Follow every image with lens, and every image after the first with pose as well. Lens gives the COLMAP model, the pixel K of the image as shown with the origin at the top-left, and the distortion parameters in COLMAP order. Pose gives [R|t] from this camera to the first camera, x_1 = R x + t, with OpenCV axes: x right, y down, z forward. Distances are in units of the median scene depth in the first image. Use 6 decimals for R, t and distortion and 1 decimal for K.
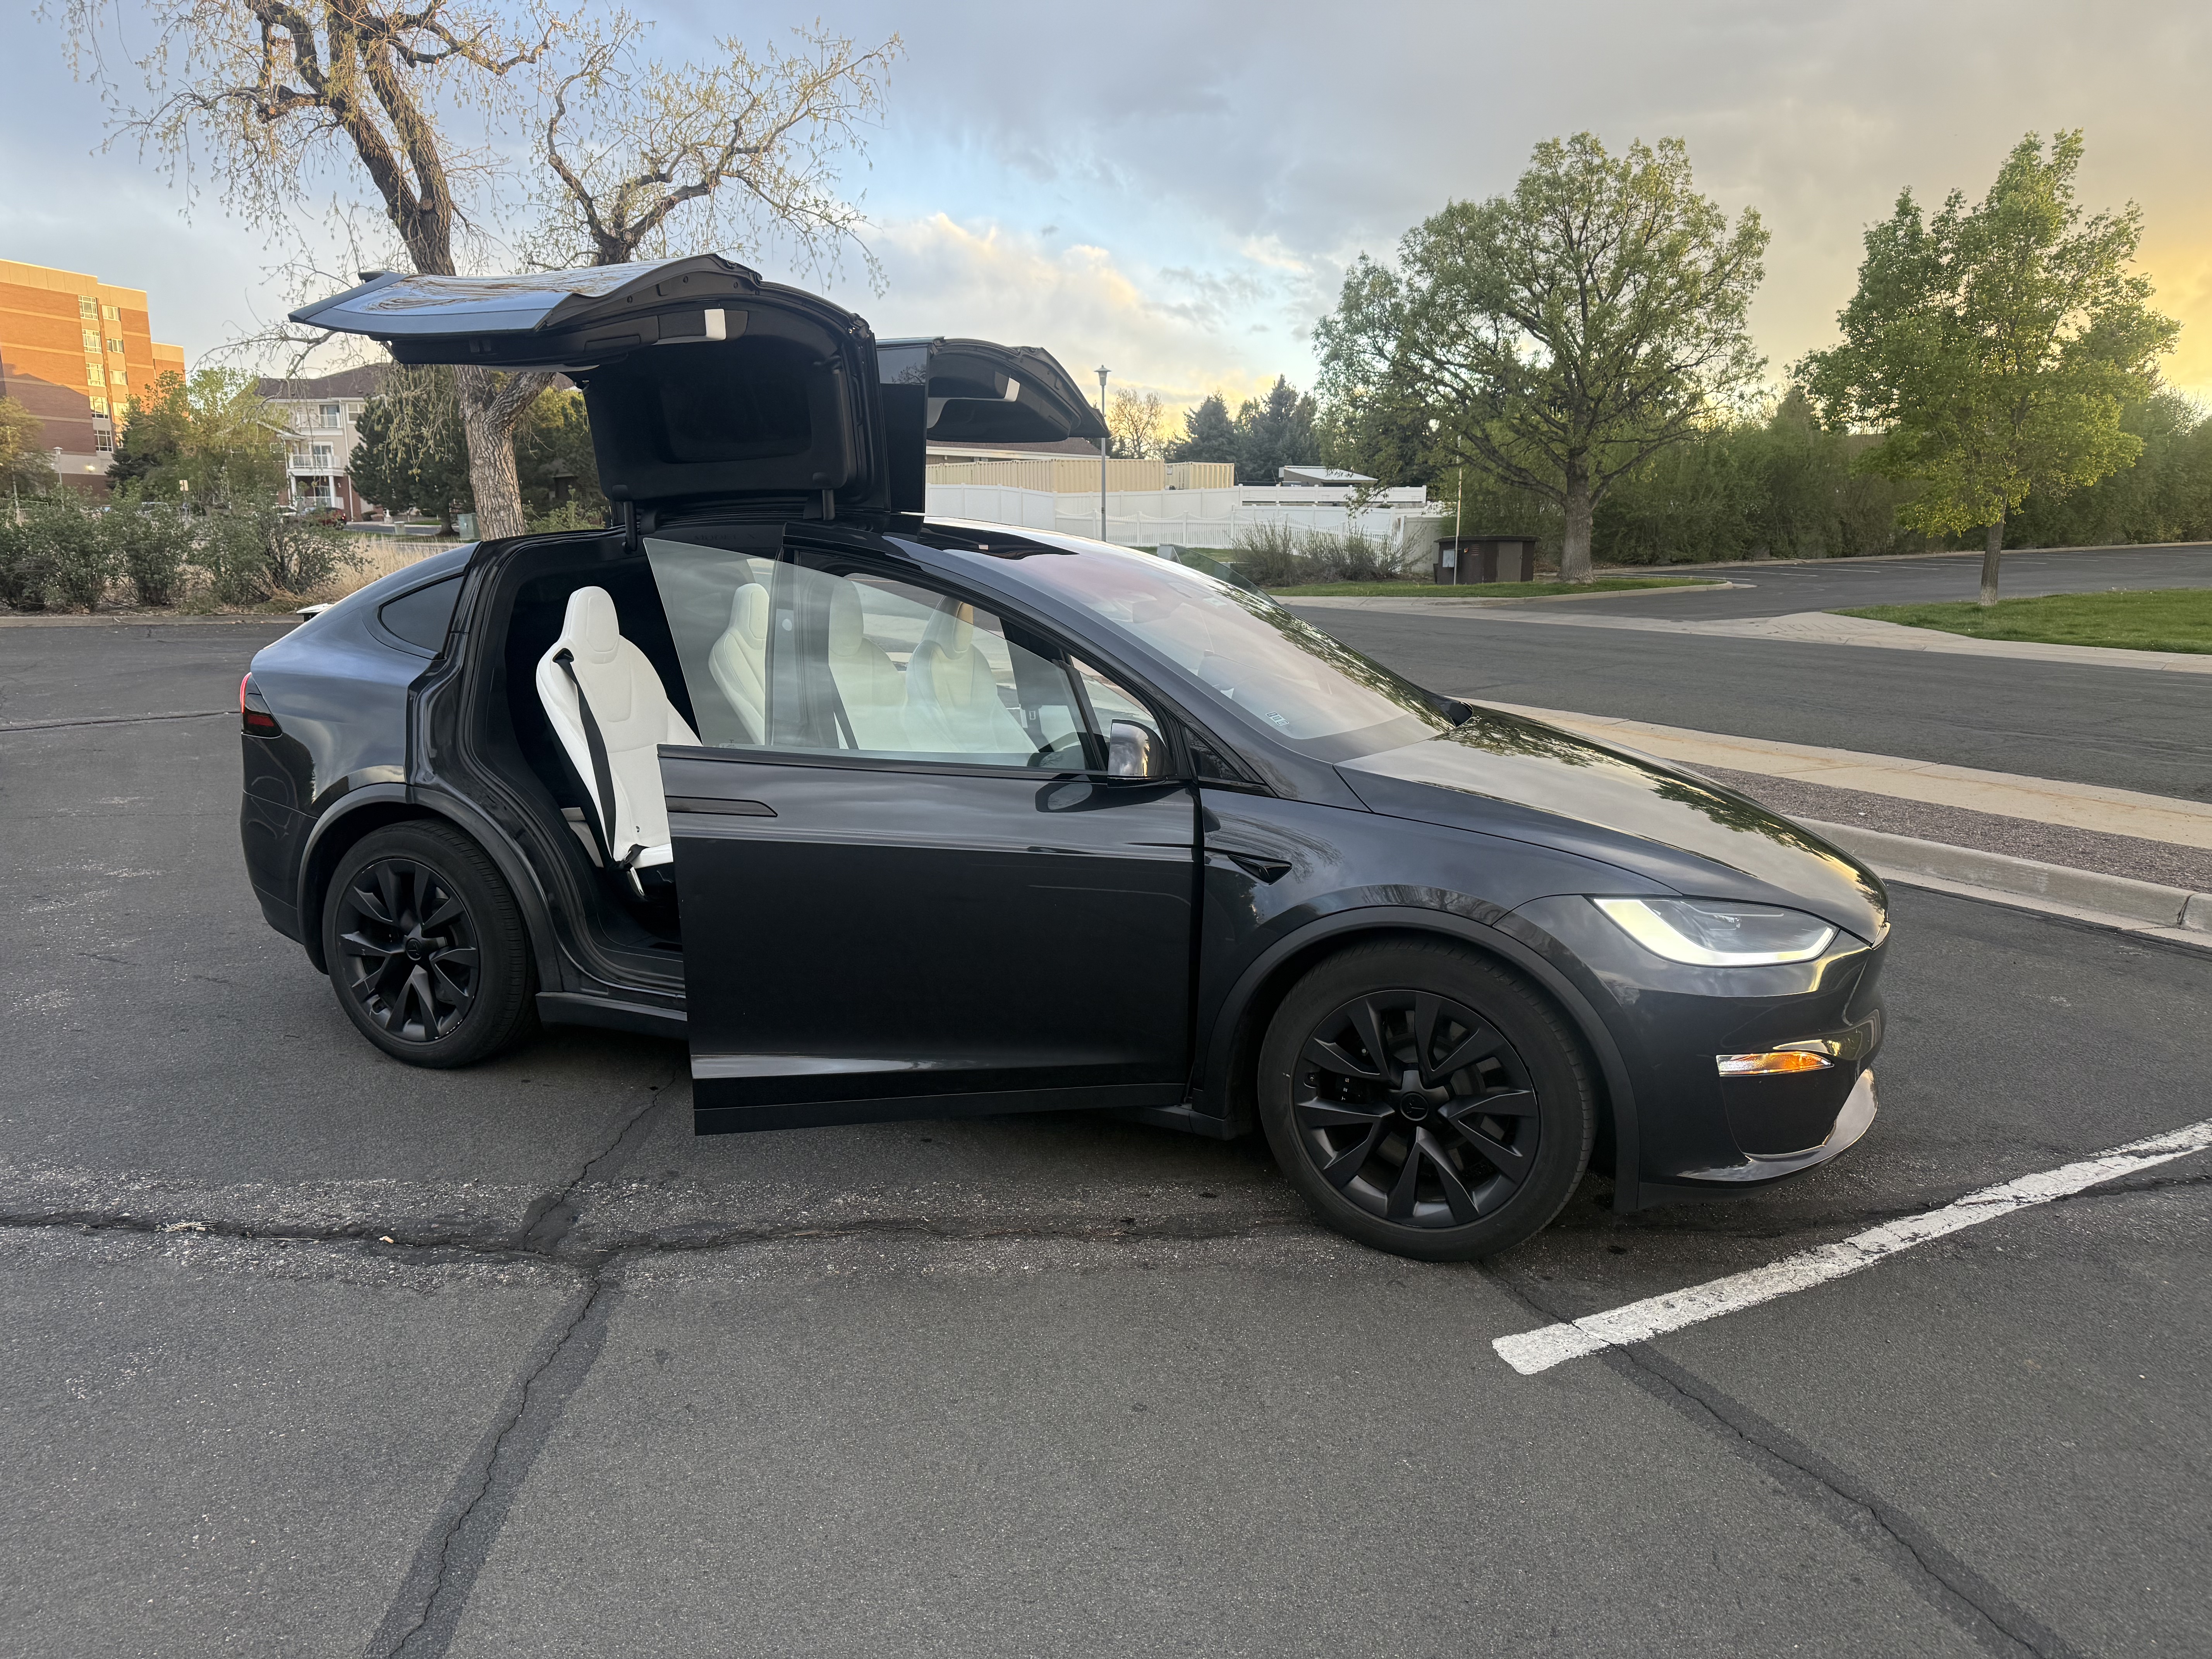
lens RADIAL K [[1537.9, 0, 1091.3], [0, 1537.9, 892.1], [0, 0, 1]] dist [0.004999, -0.006378]
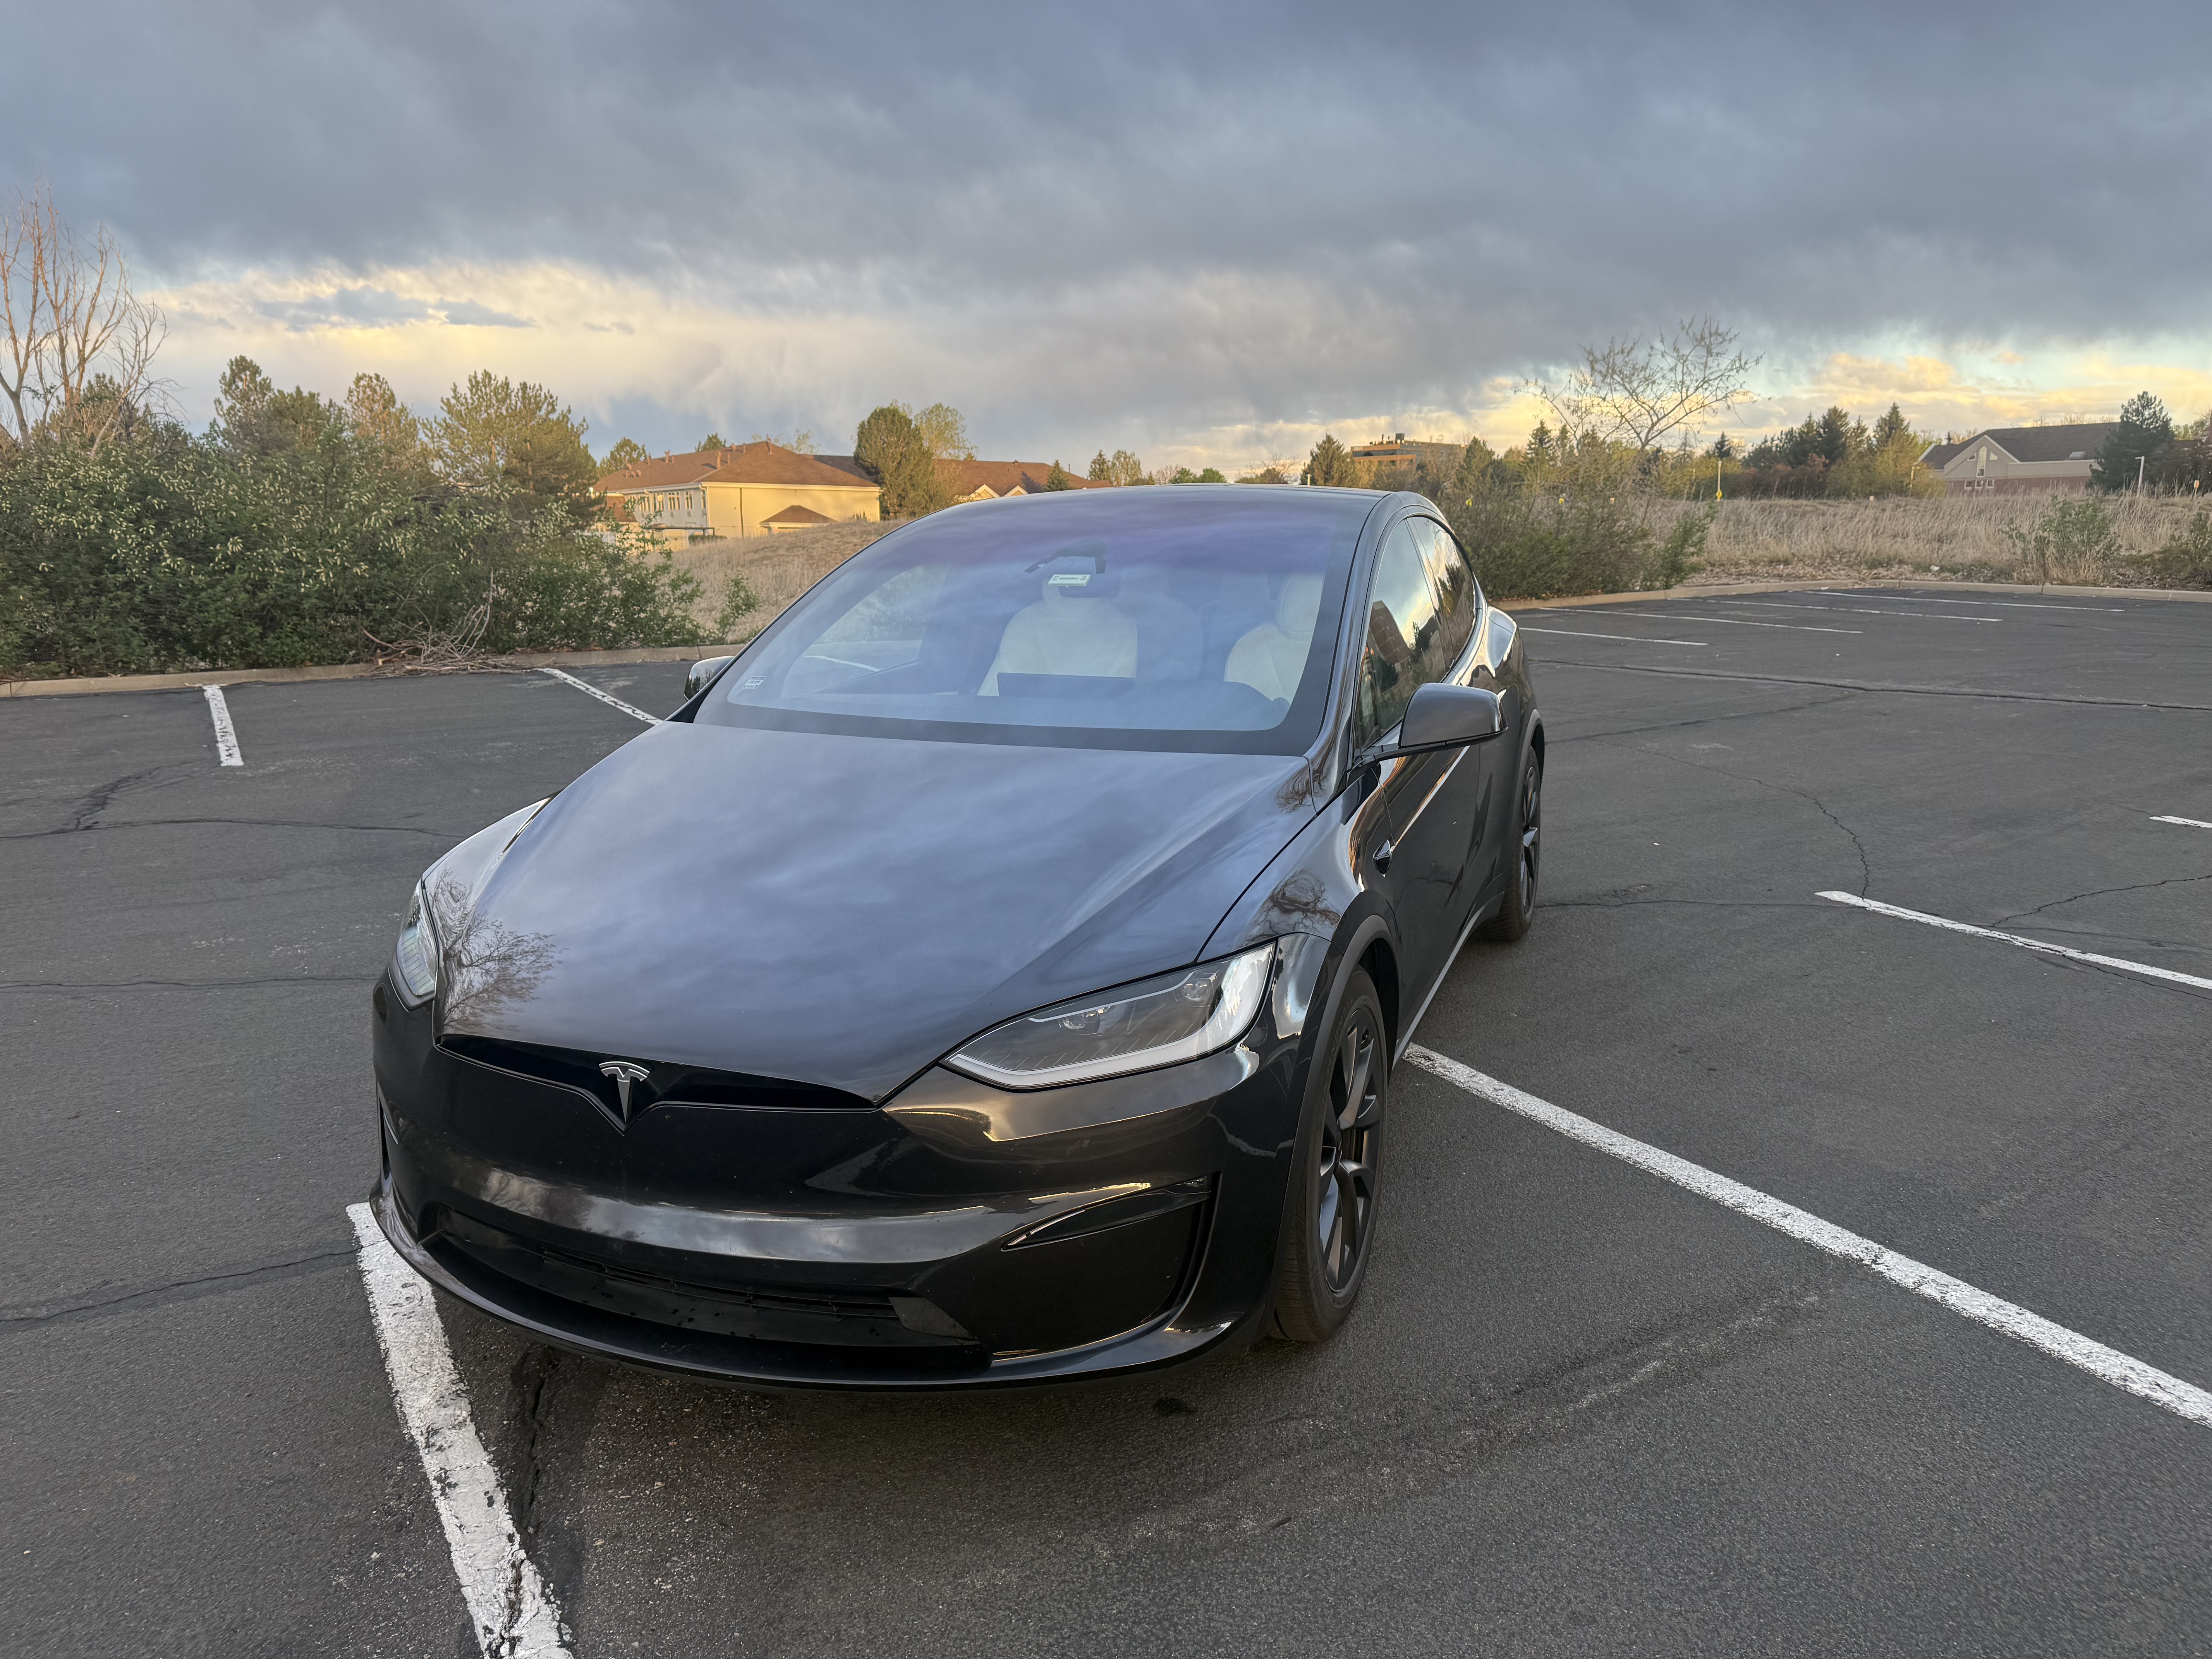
lens RADIAL K [[1537.9, 0, 1091.3], [0, 1537.9, 892.1], [0, 0, 1]] dist [0.004999, -0.006378]
pose [[0.038821, 0.230467, -0.972305, 0.183247], [-0.221984, 0.950714, 0.216487, -0.039544], [0.974277, 0.207432, 0.088068, 0.183079]]
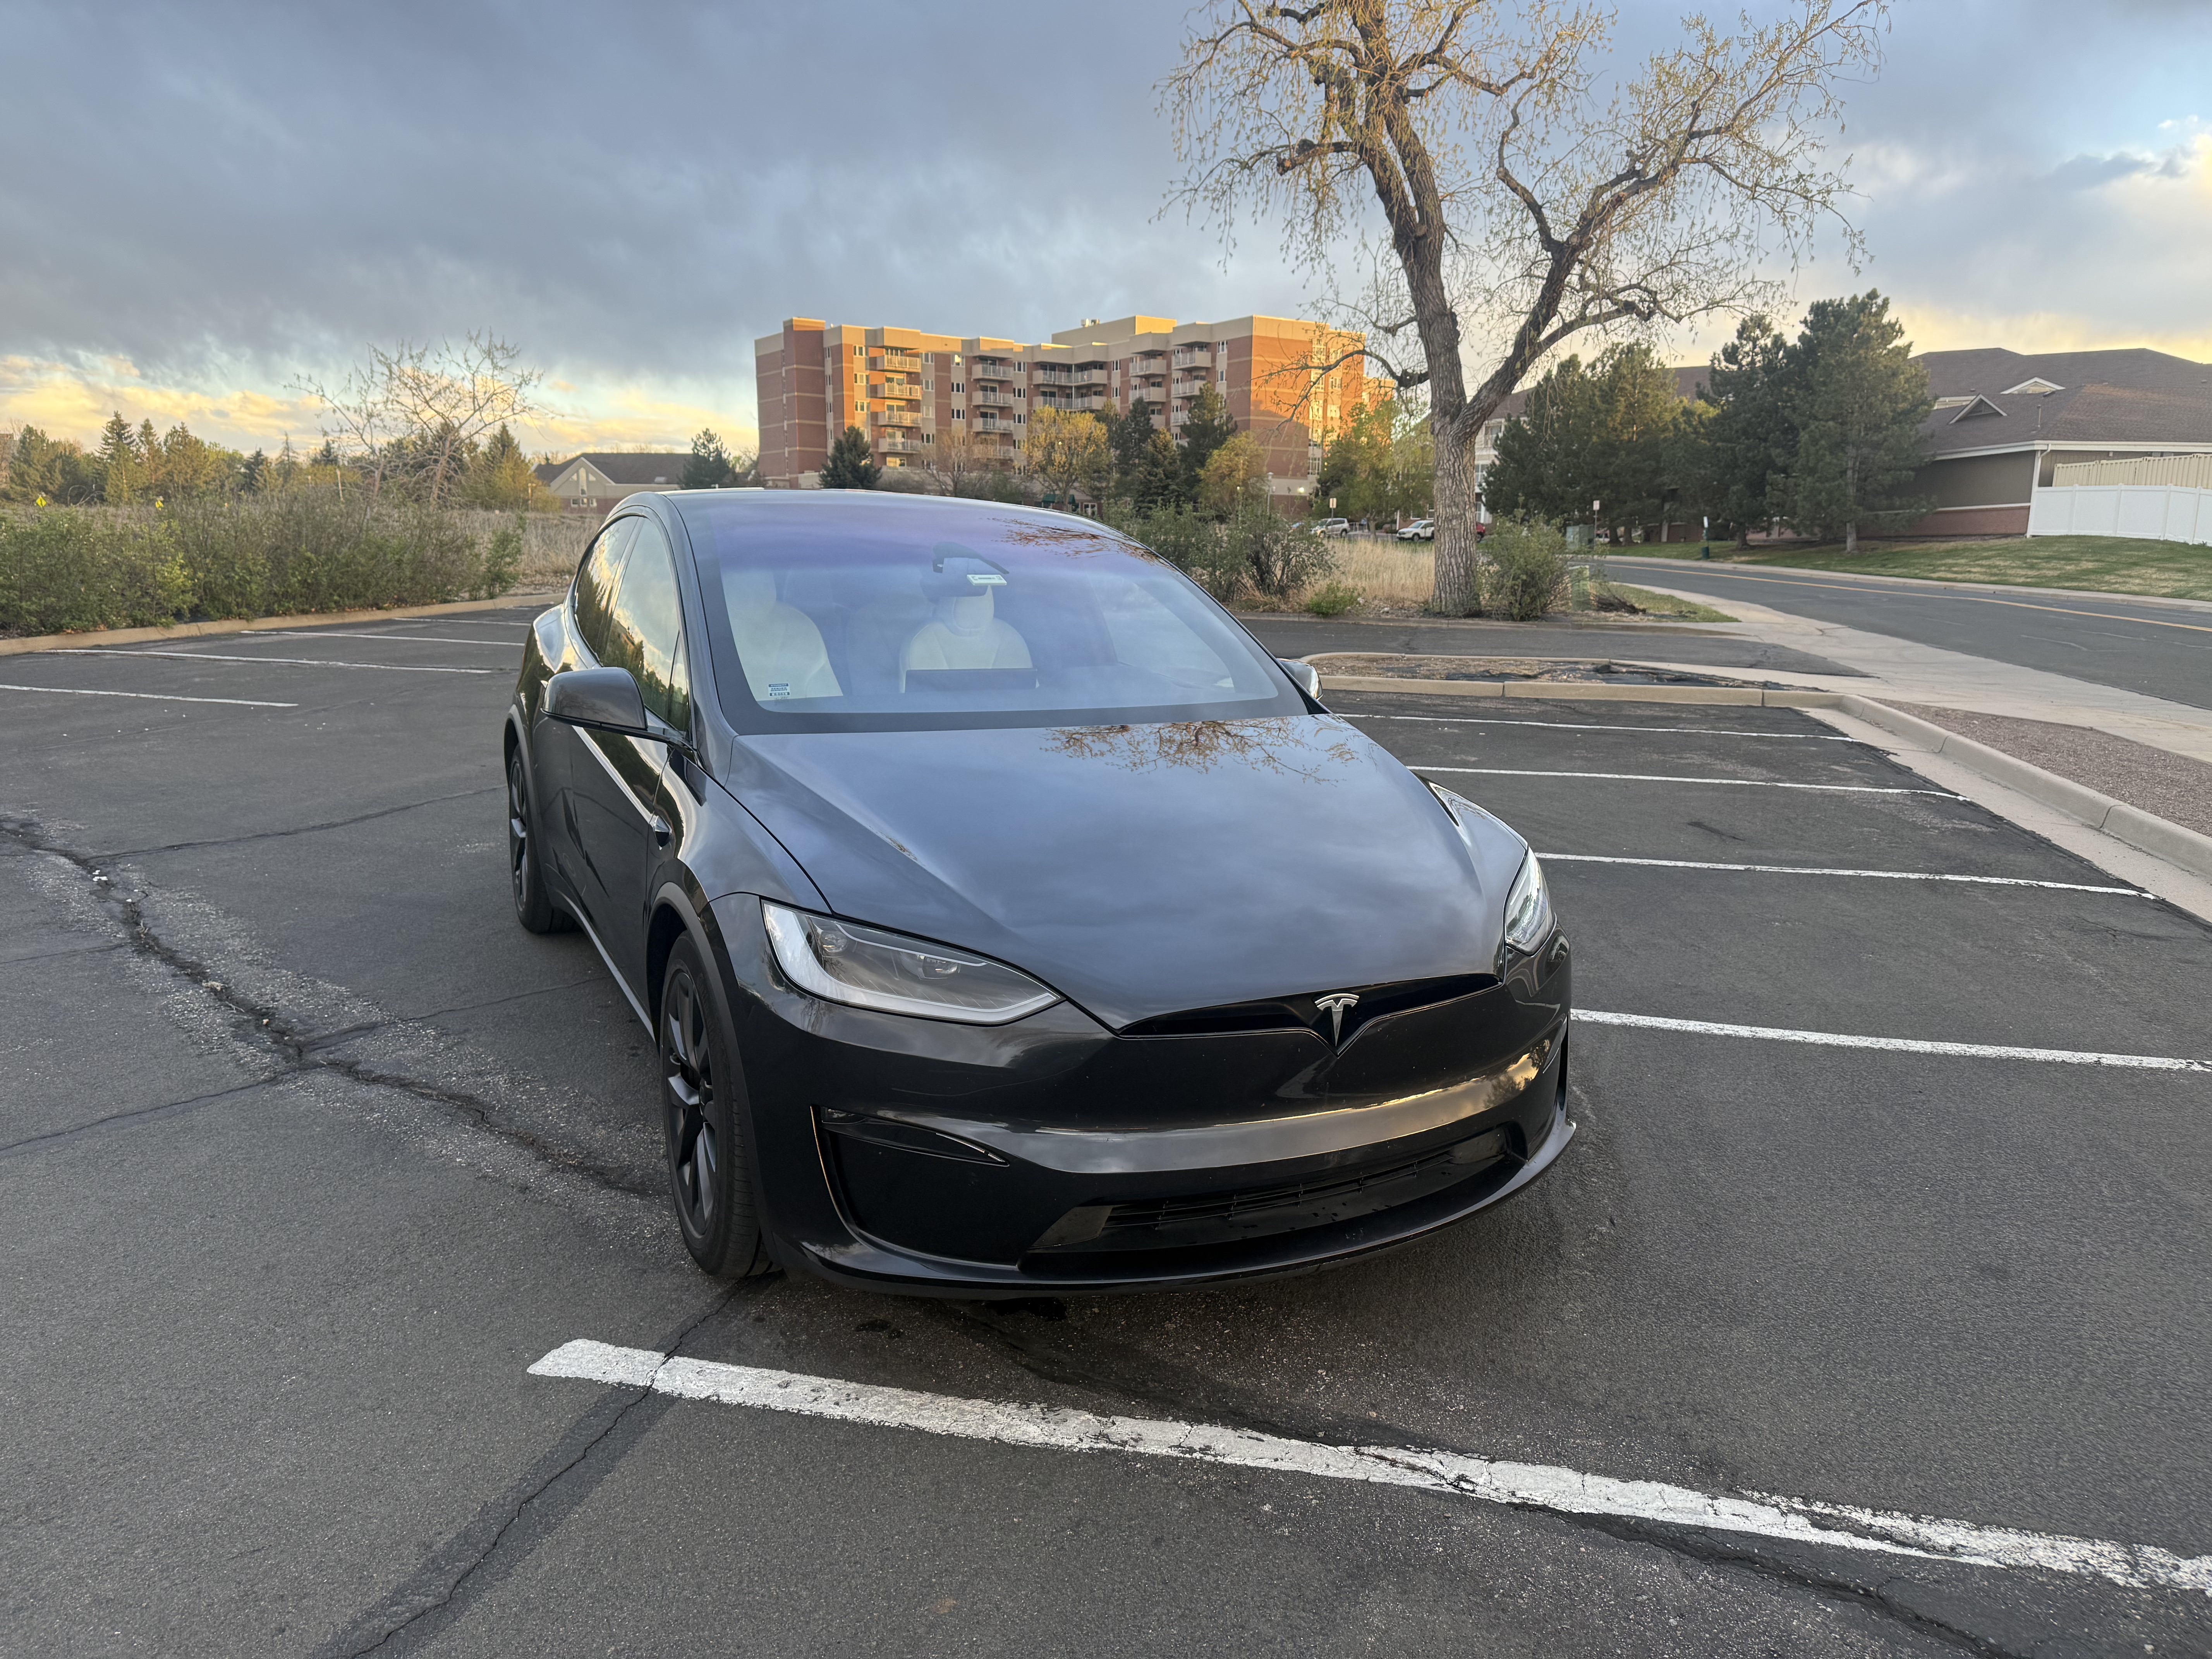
lens RADIAL K [[1540.5, 0, 1102.5], [0, 1540.5, 884.8], [0, 0, 1]] dist [0.058950, -0.094090]
pose [[0.763315, 0.146548, -0.629185, 0.144408], [-0.155979, 0.986924, 0.040642, -0.009853], [0.626914, 0.067117, 0.776192, 0.060028]]
